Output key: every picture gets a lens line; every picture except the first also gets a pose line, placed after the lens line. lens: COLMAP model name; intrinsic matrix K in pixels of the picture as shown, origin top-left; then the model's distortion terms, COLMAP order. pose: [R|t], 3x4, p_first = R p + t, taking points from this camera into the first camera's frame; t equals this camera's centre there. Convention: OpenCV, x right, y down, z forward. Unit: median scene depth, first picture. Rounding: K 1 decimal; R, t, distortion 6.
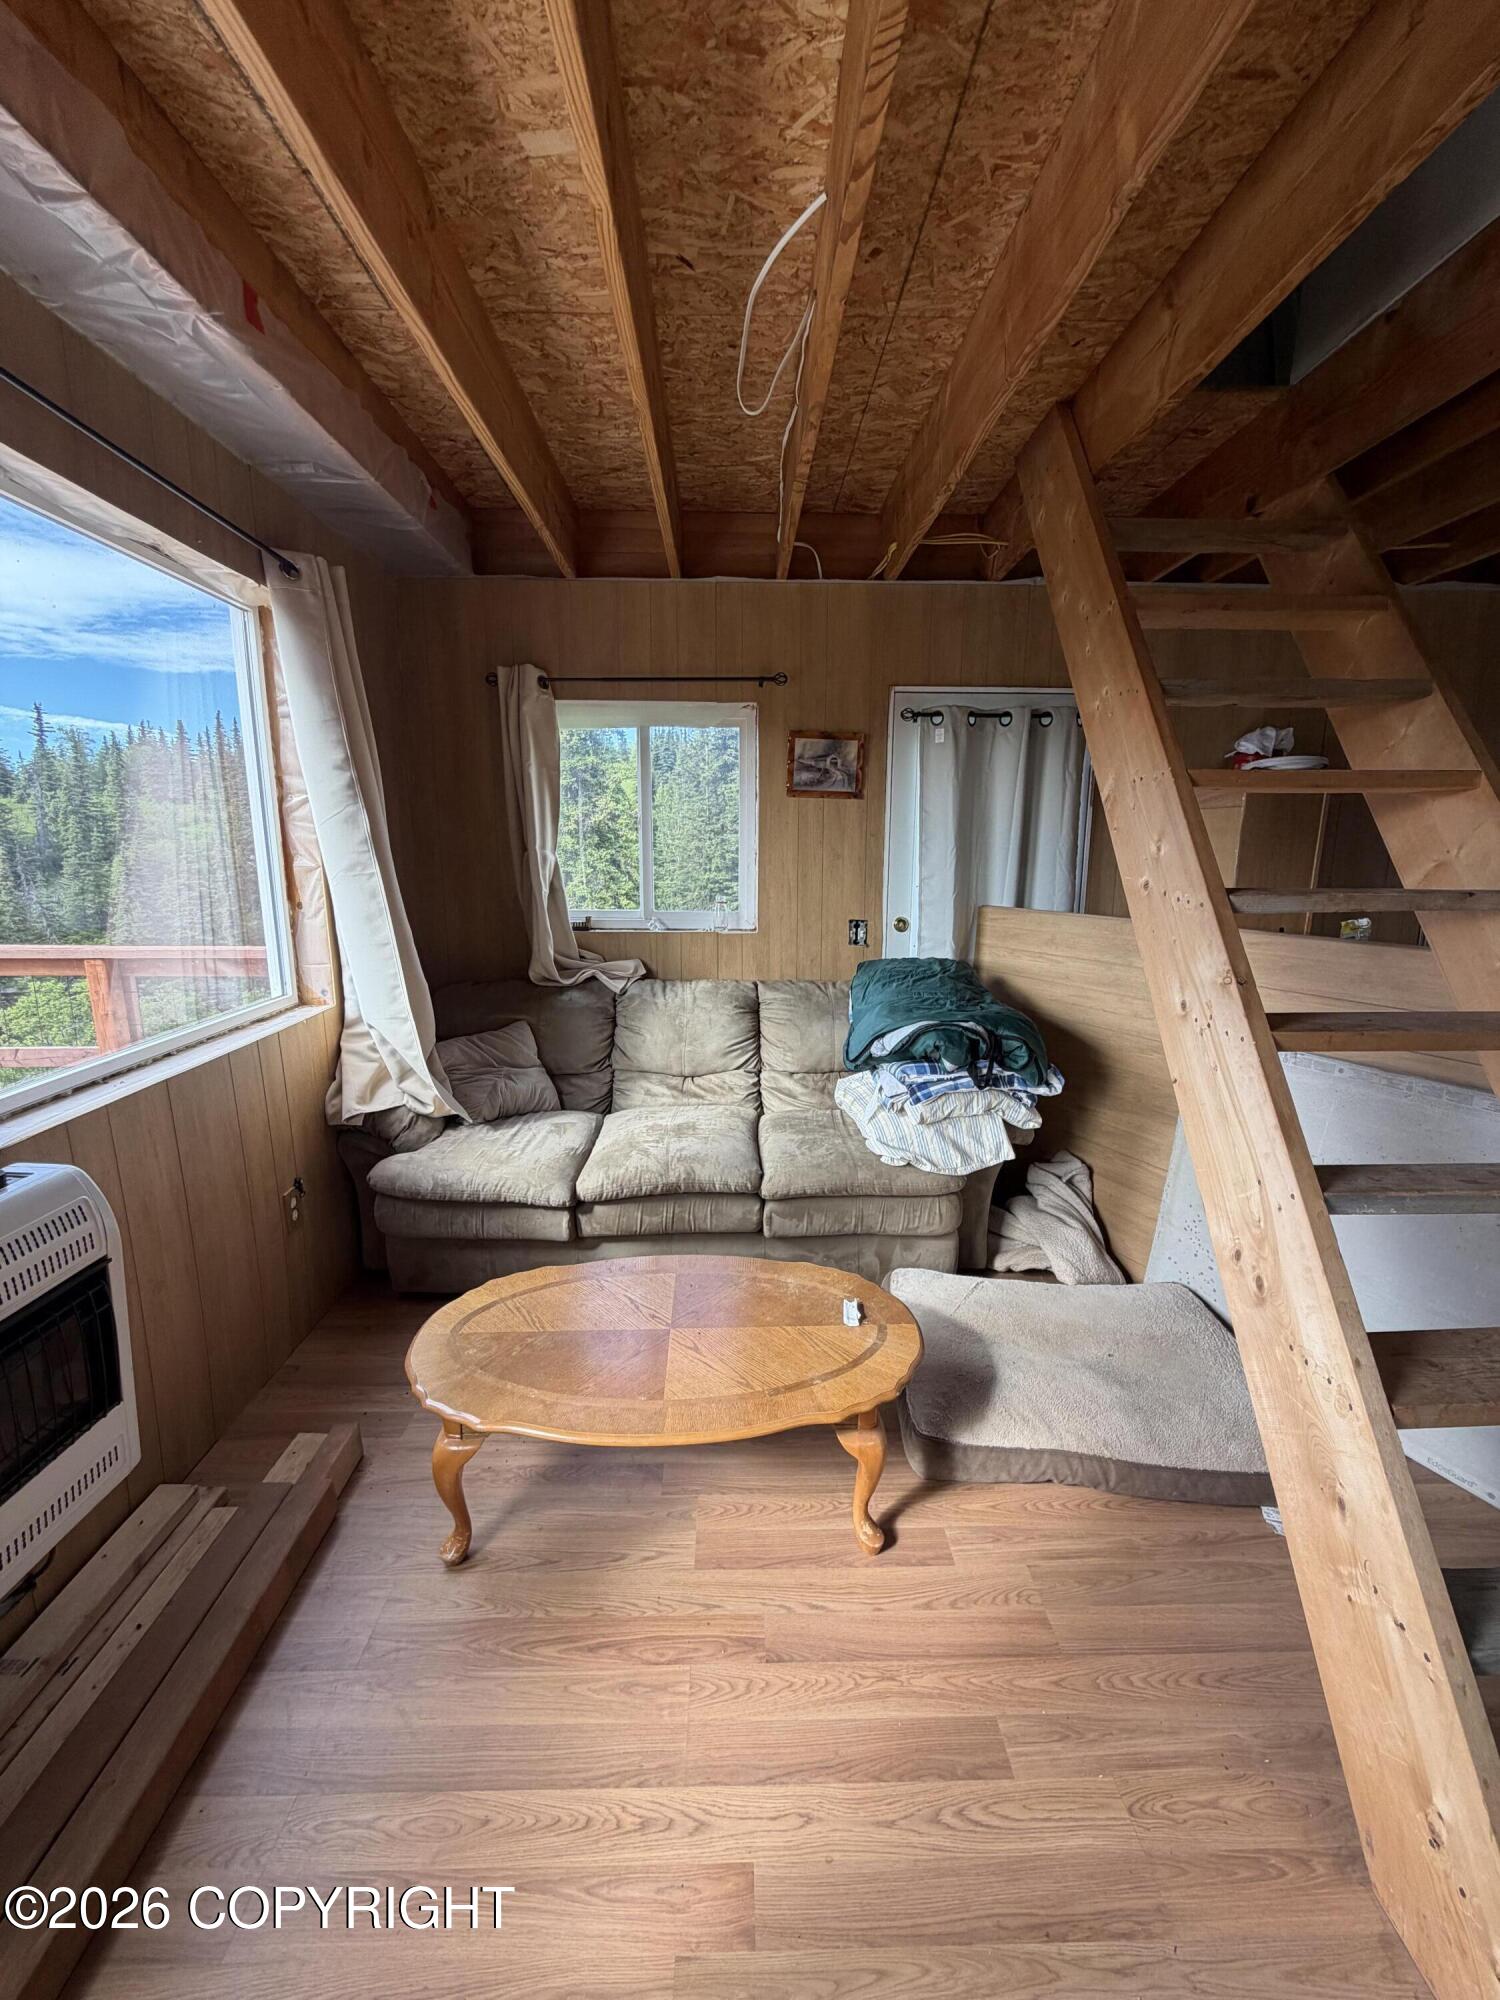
lens RADIAL K [[805.3, 0, 750.0], [0, 805.3, 1000.0], [0, 0, 1]] dist [0.000593, -0.000117]
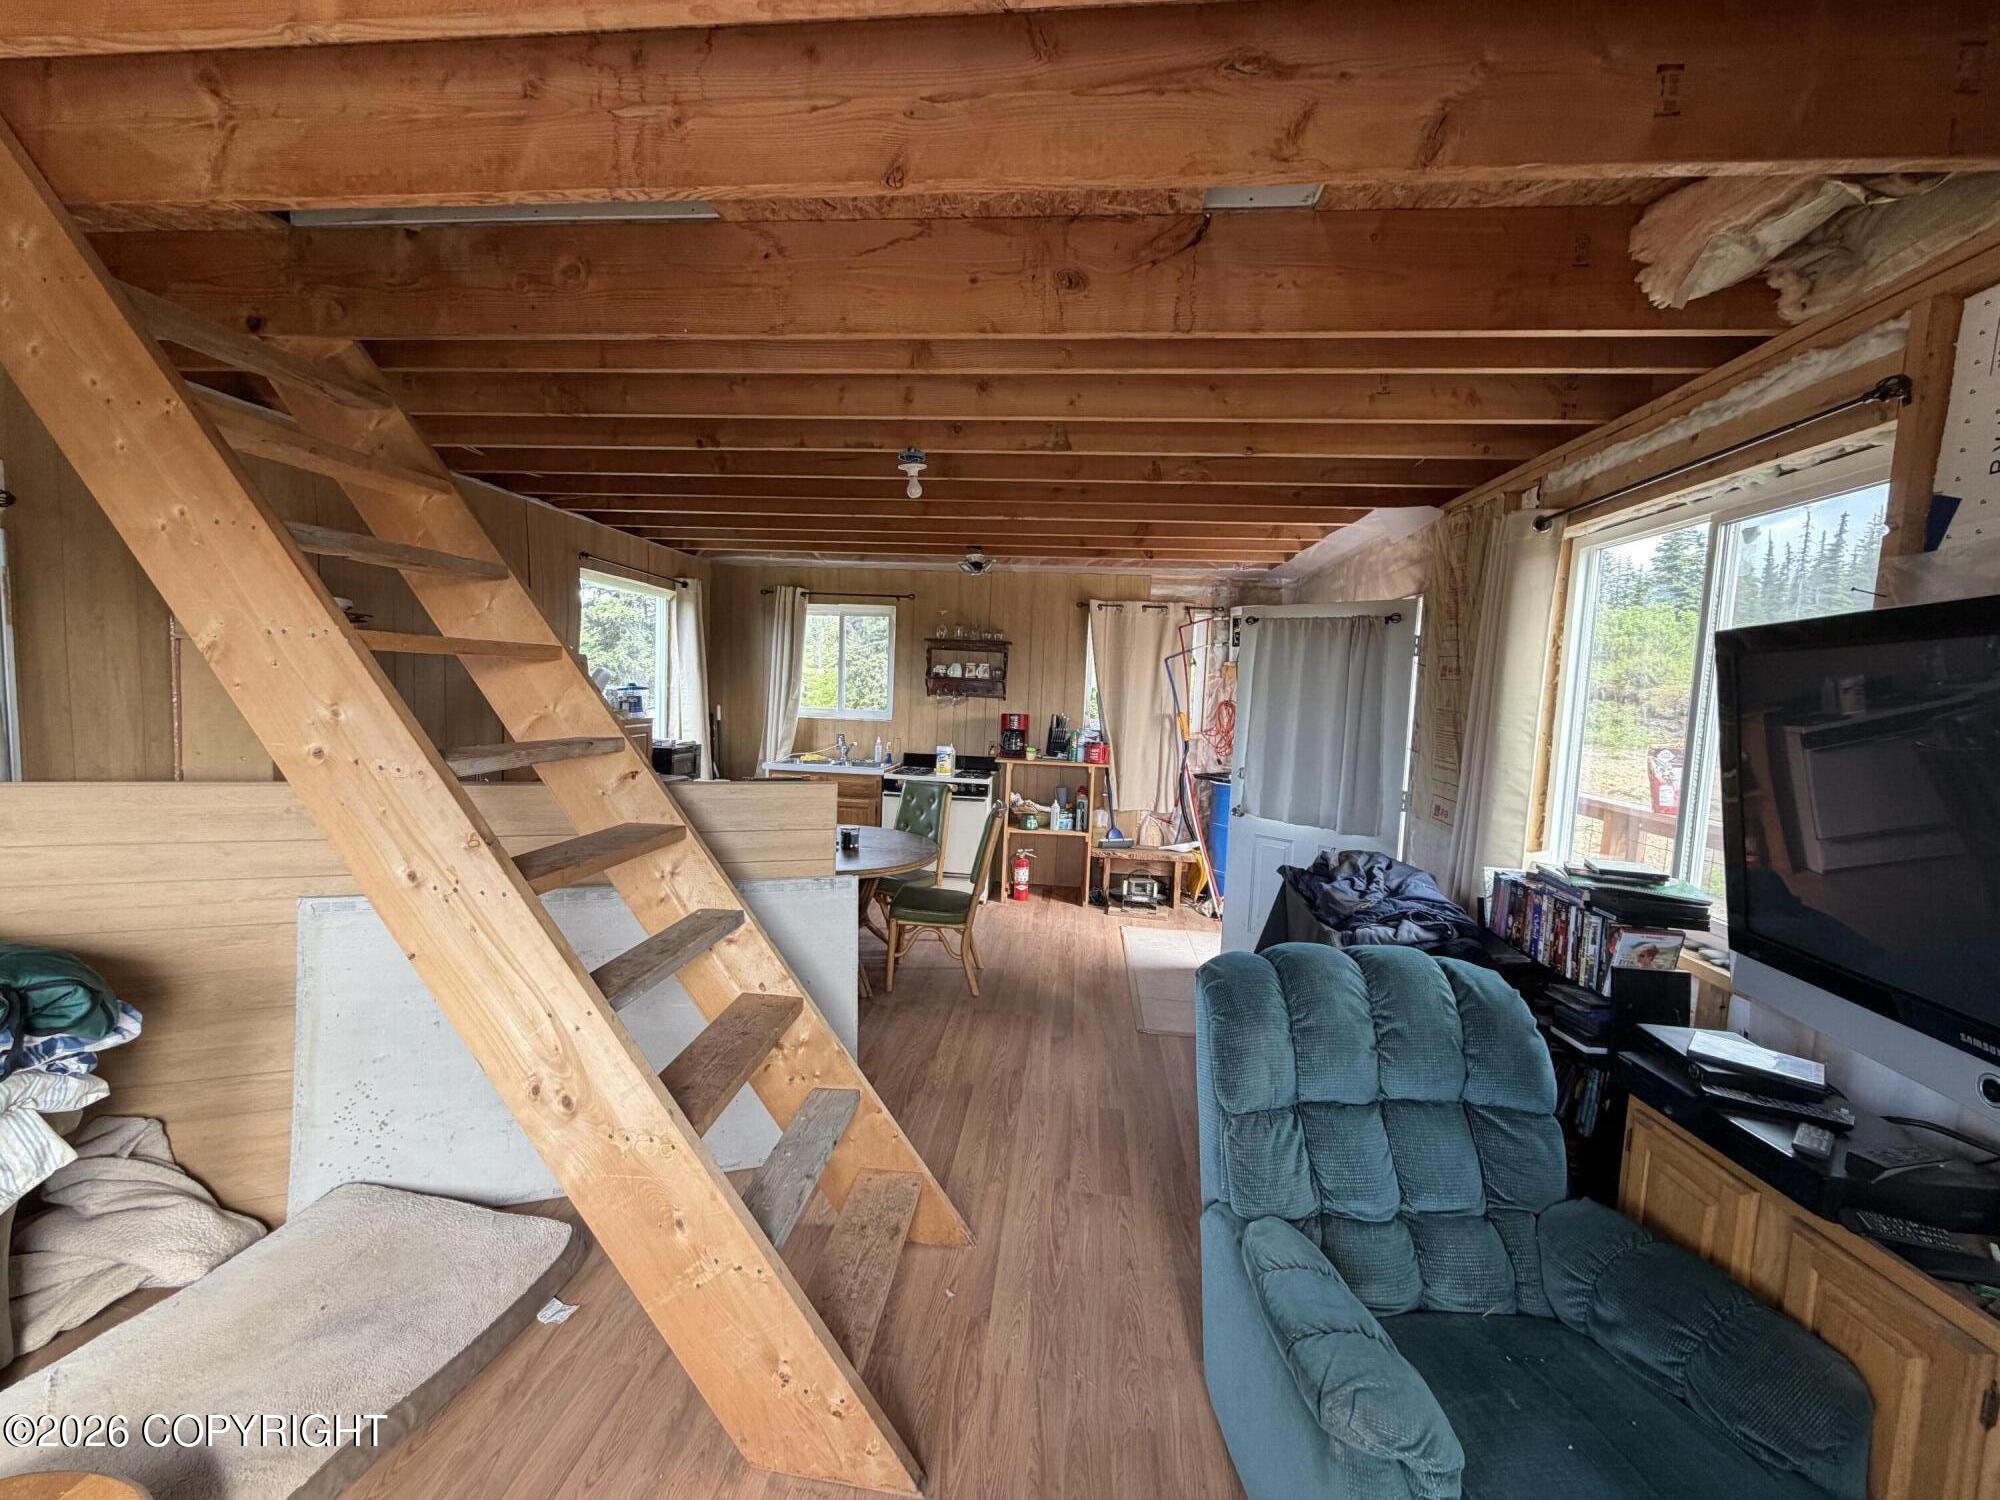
lens RADIAL K [[805.3, 0, 1000.0], [0, 805.3, 750.0], [0, 0, 1]] dist [0.000593, -0.000117]
pose [[0.105468, -0.079650, 0.991228, -0.258057], [0.142878, 0.987658, 0.064161, -0.081467], [-0.984105, 0.134858, 0.115547, 0.139200]]
